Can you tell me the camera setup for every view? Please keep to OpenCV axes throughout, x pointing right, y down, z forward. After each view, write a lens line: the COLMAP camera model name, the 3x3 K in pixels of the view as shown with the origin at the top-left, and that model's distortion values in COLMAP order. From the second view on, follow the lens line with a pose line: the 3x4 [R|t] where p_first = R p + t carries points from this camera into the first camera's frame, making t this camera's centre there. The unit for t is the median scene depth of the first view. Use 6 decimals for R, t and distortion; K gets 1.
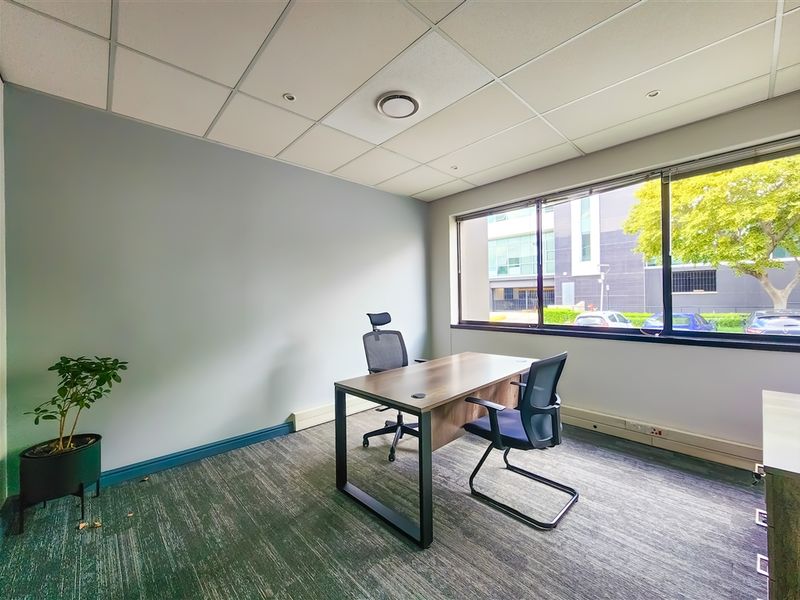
lens RADIAL K [[326.2, 0, 400.0], [0, 326.2, 300.0], [0, 0, 1]] dist [-0.001033, 0.000127]
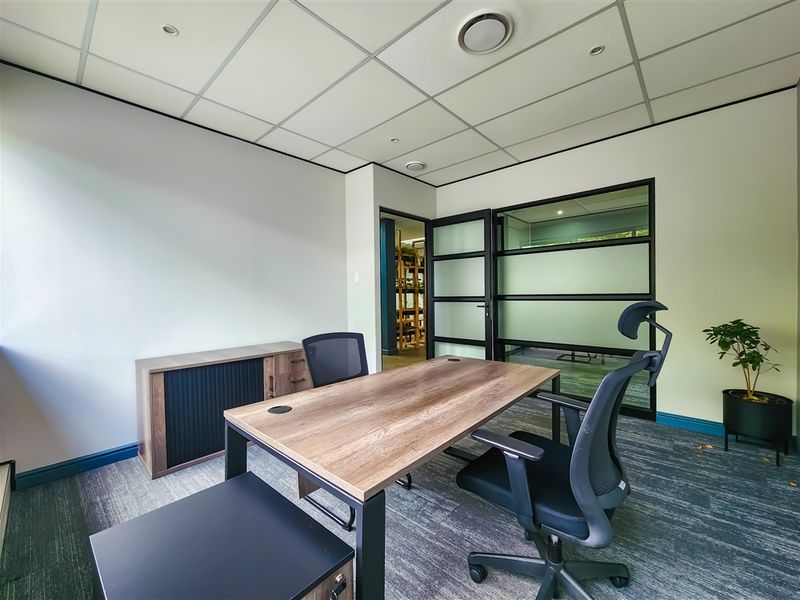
lens RADIAL K [[326.2, 0, 400.0], [0, 326.2, 300.0], [0, 0, 1]] dist [-0.001033, 0.000127]
pose [[-0.996138, 0.030770, -0.082233, 0.304274], [0.029199, 0.999369, 0.020241, 0.035881], [0.082804, 0.017762, -0.996408, 1.894007]]
